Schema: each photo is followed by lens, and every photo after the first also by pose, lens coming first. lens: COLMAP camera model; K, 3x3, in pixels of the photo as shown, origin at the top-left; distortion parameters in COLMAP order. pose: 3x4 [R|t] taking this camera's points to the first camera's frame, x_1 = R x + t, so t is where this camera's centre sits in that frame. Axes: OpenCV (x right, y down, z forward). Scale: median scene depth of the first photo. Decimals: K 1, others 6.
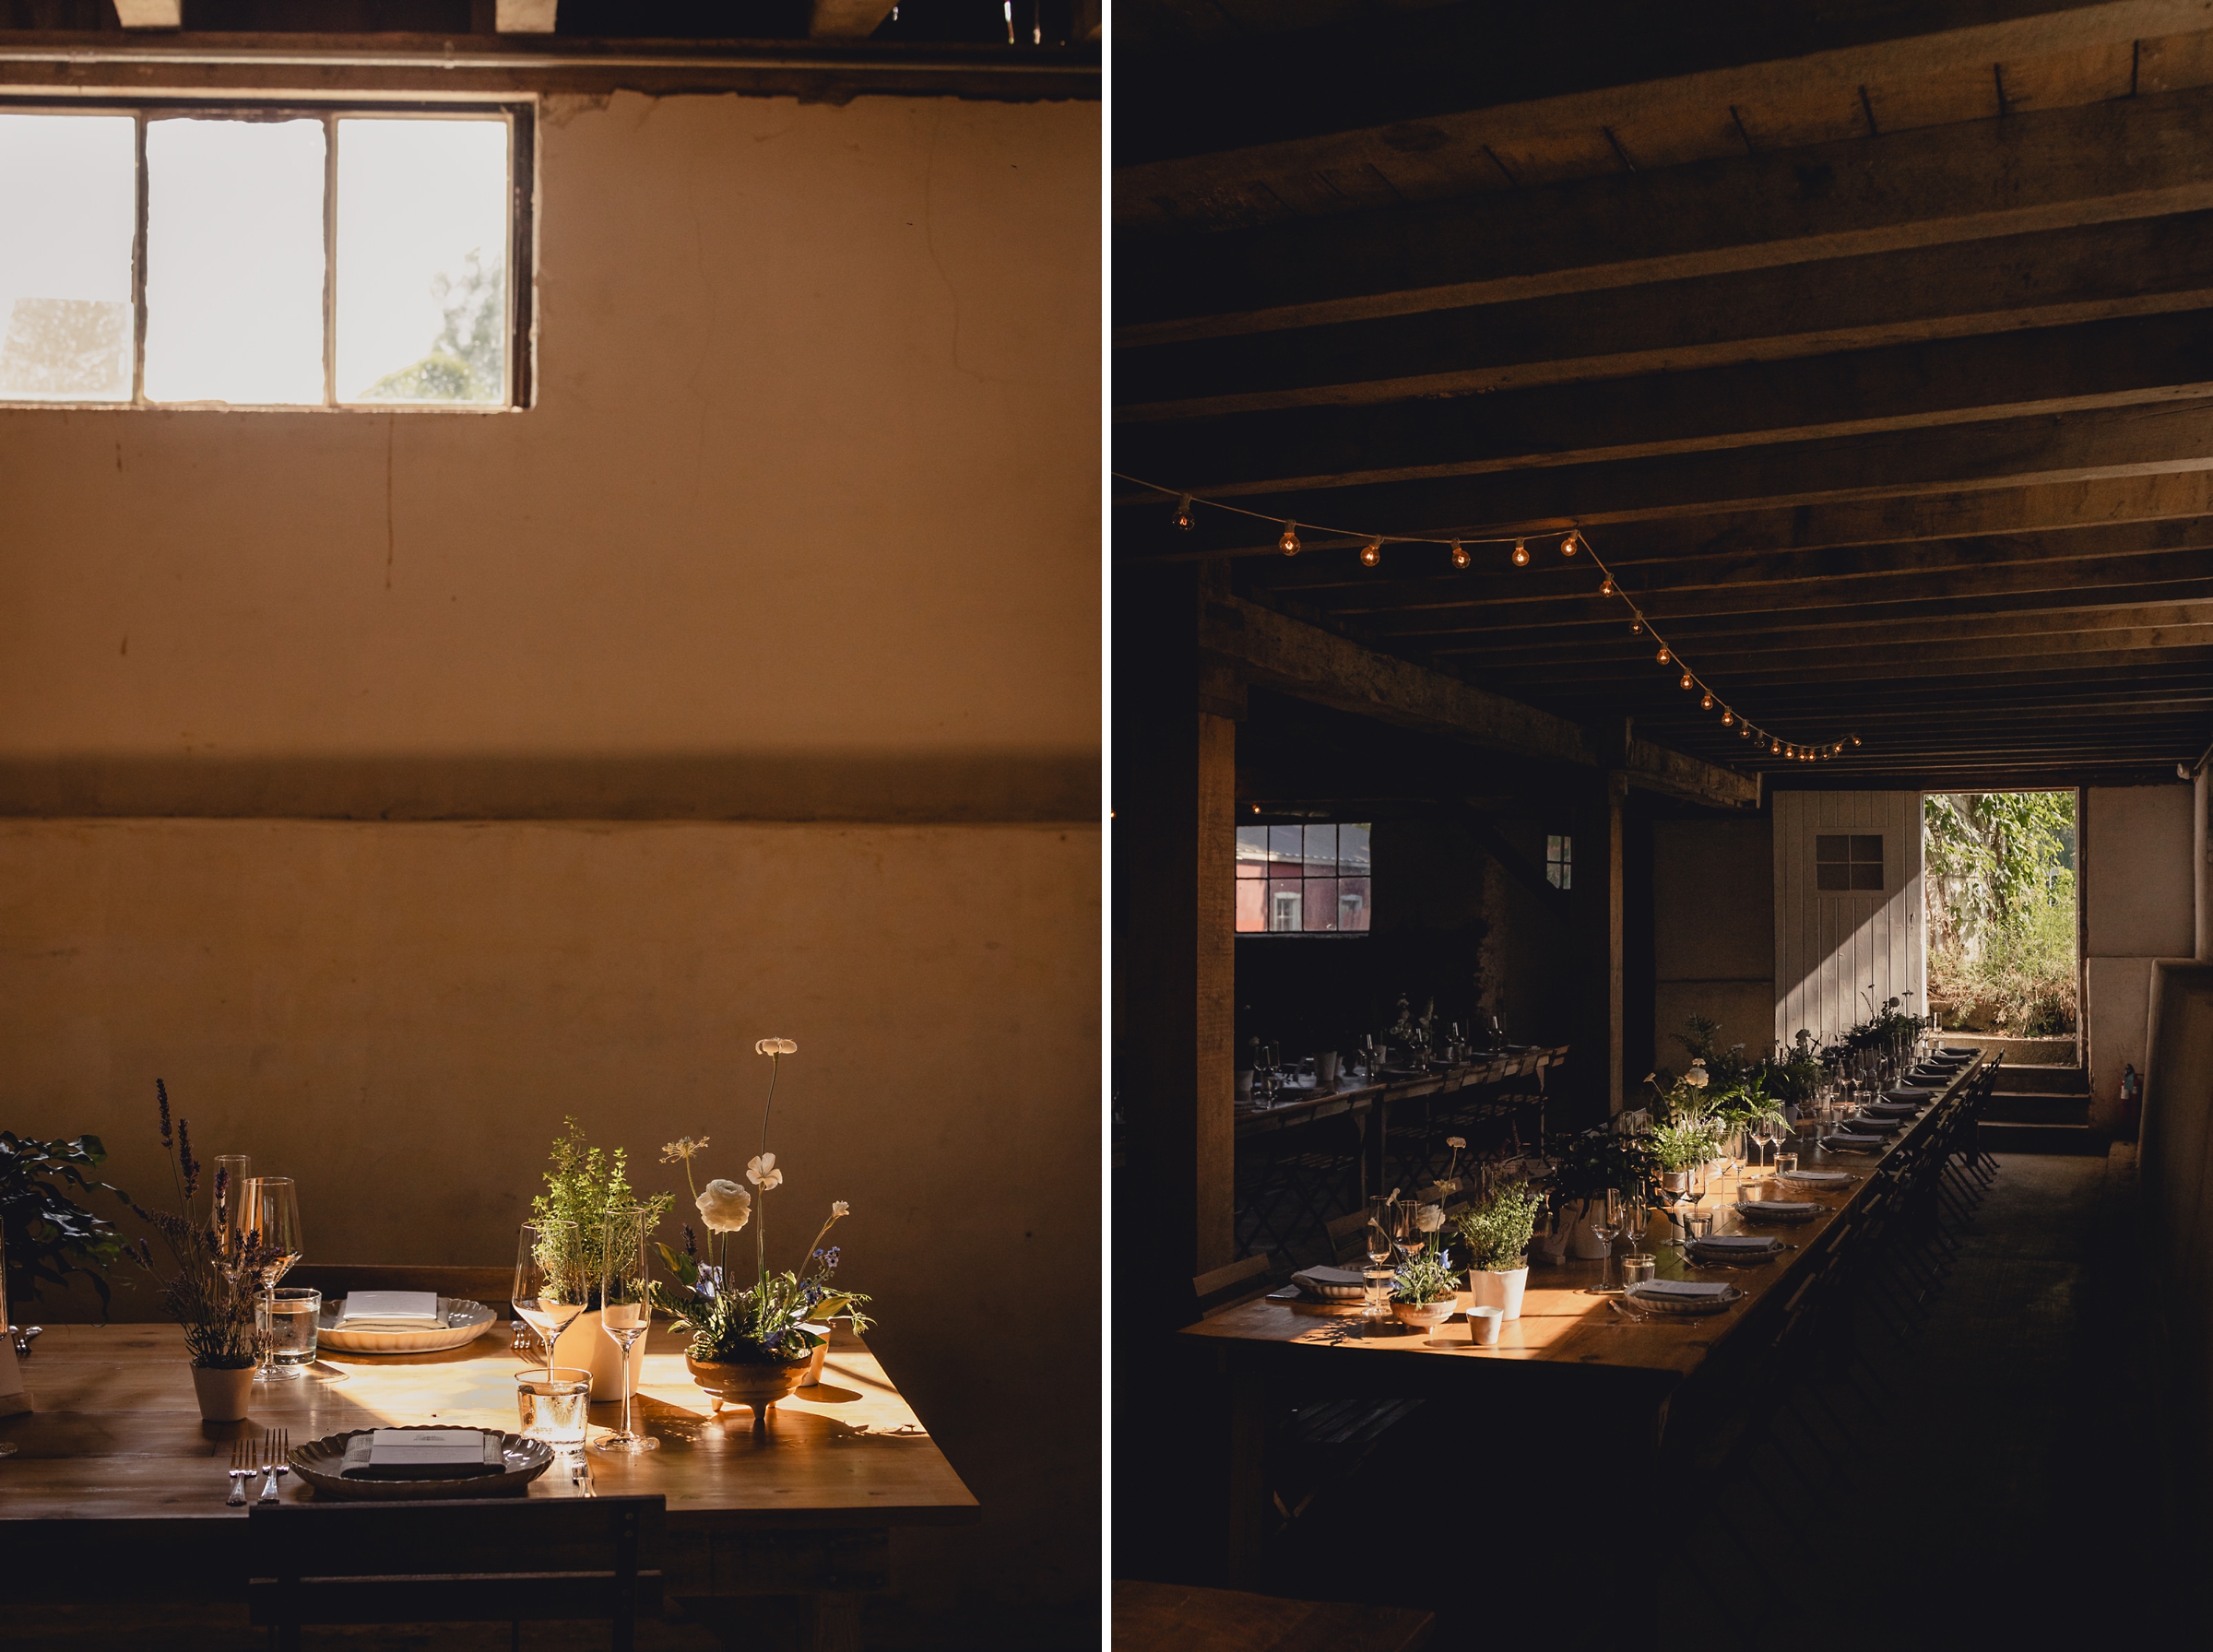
lens RADIAL K [[4281.3, 0, 1105.8], [0, 4281.3, 806.9], [0, 0, 1]] dist [0.068256, 0.000000]
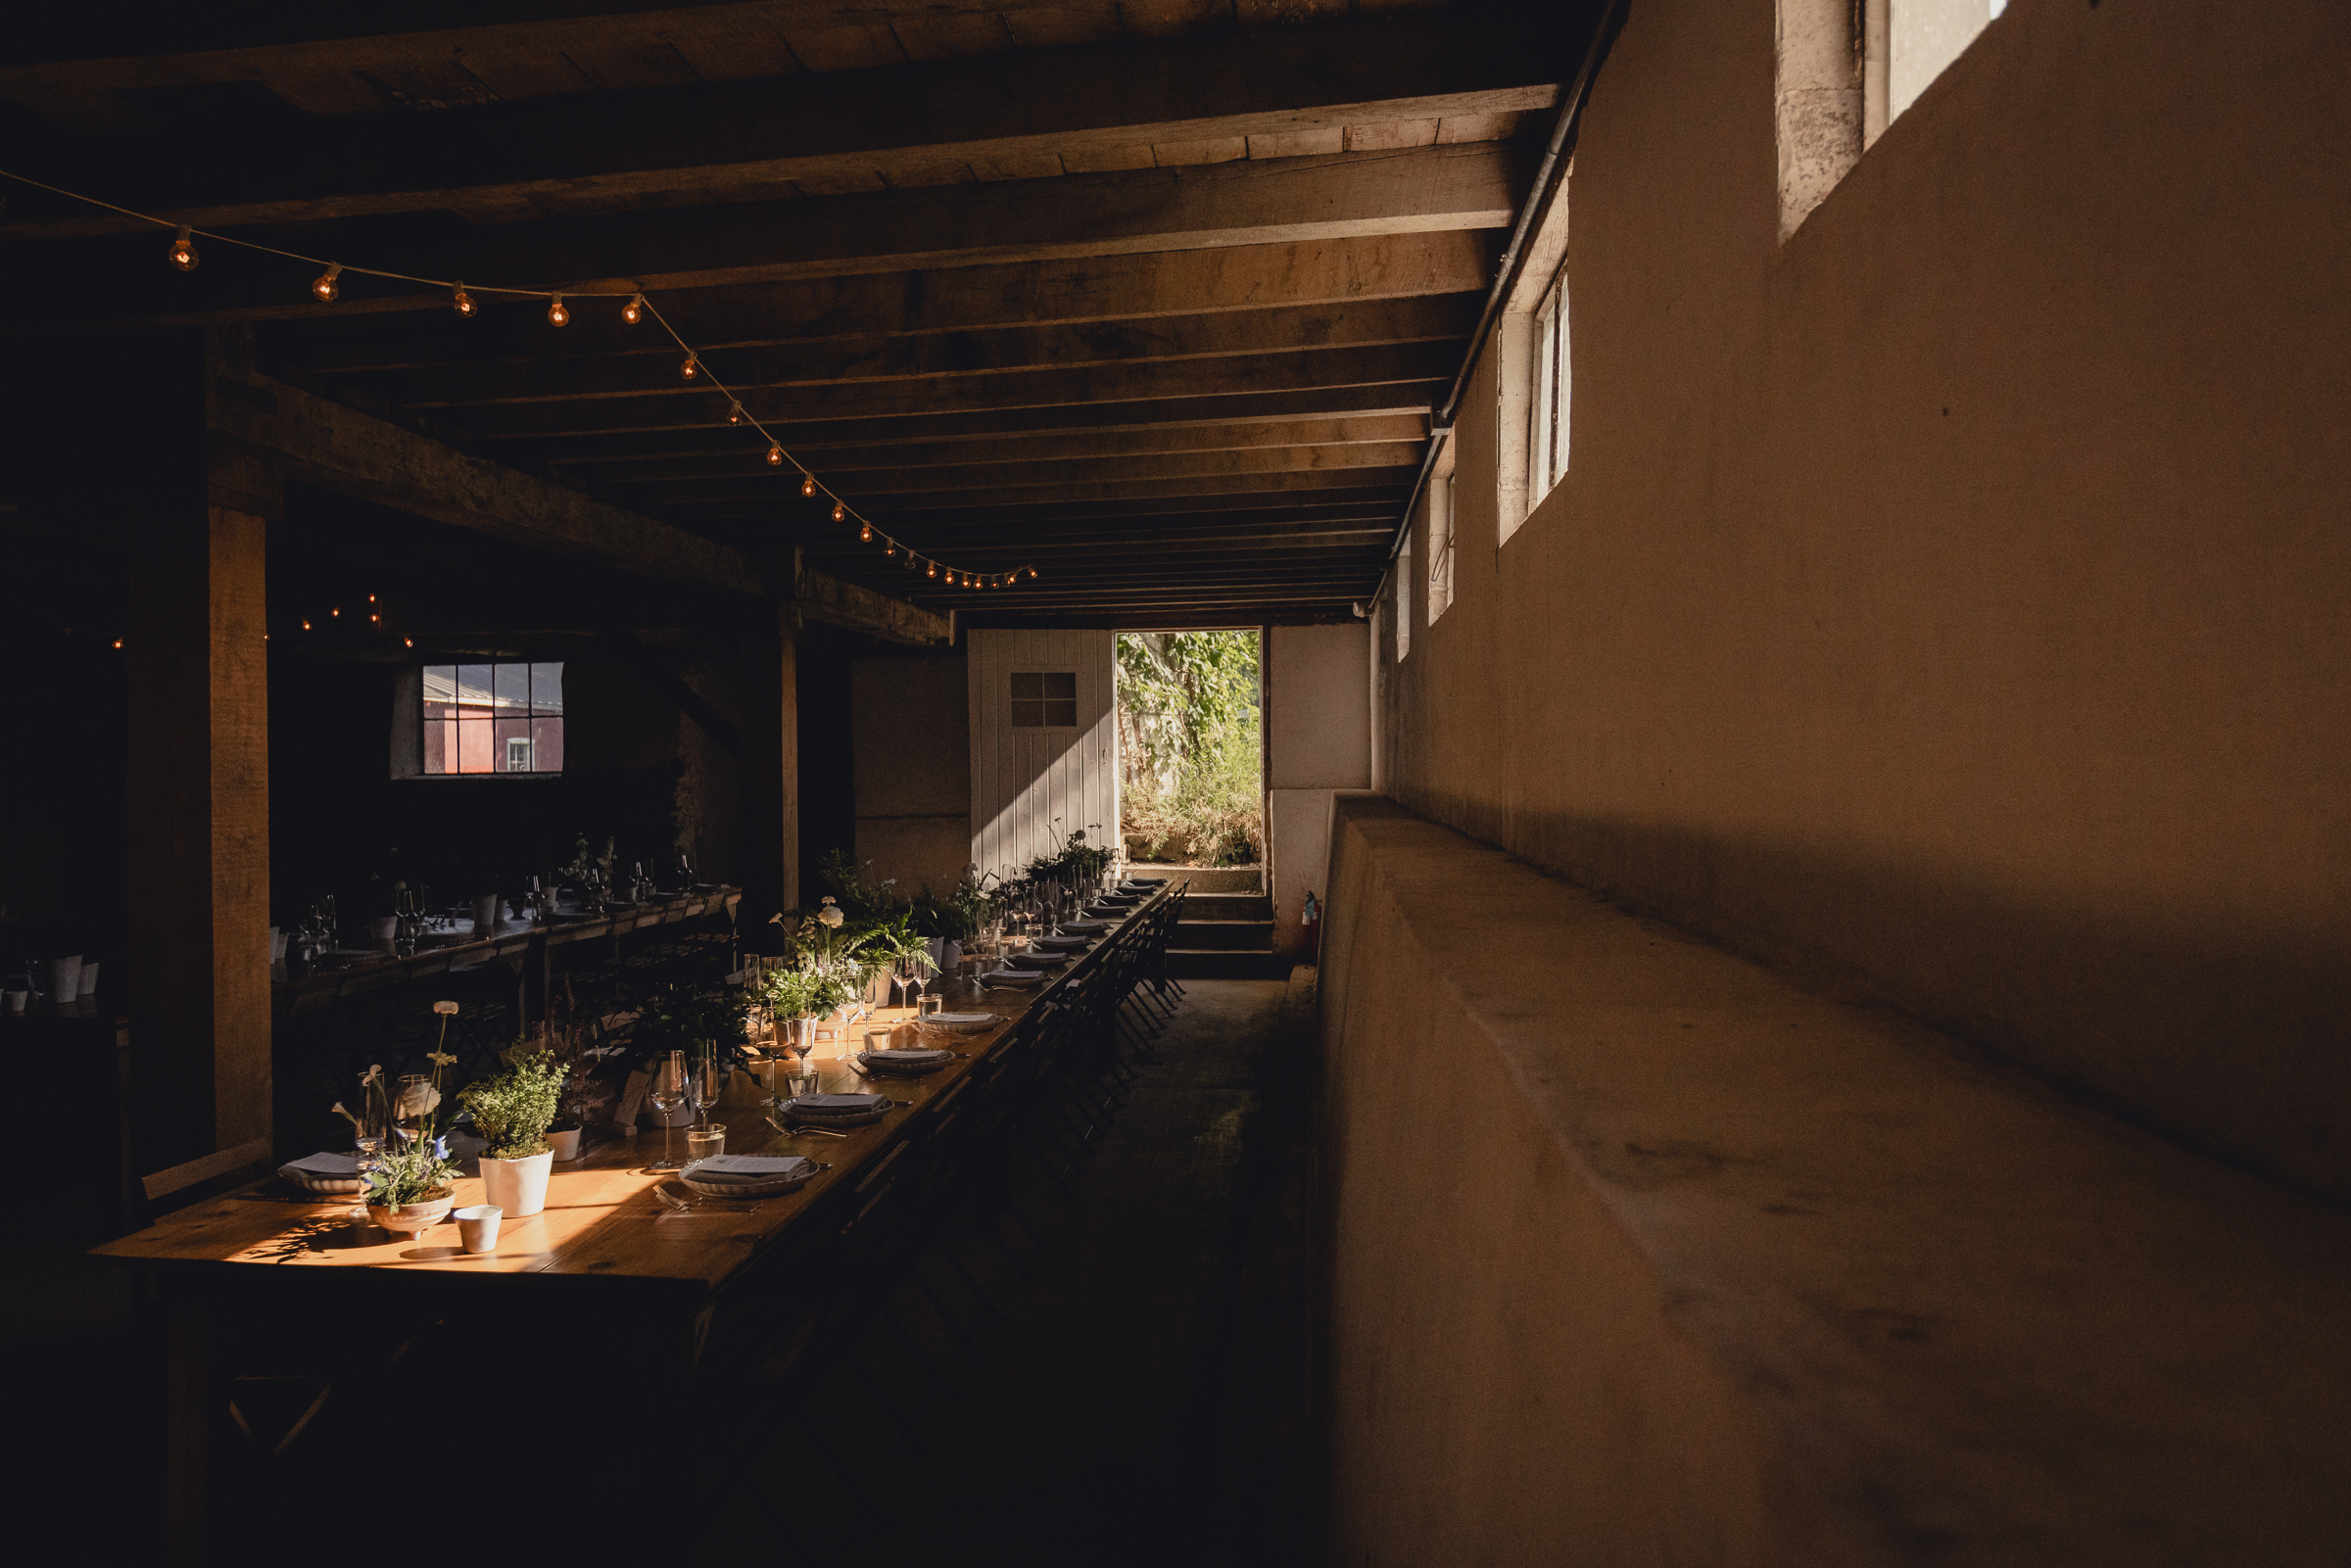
lens RADIAL K [[3555.7, 0, 1176.2], [0, 3555.7, 793.6], [0, 0, 1]] dist [0.190050, 0.000000]
pose [[0.983563, -0.011775, 0.180183, 0.069489], [0.006166, 0.999480, 0.031660, 0.011789], [-0.180462, -0.030028, 0.983123, 0.215851]]
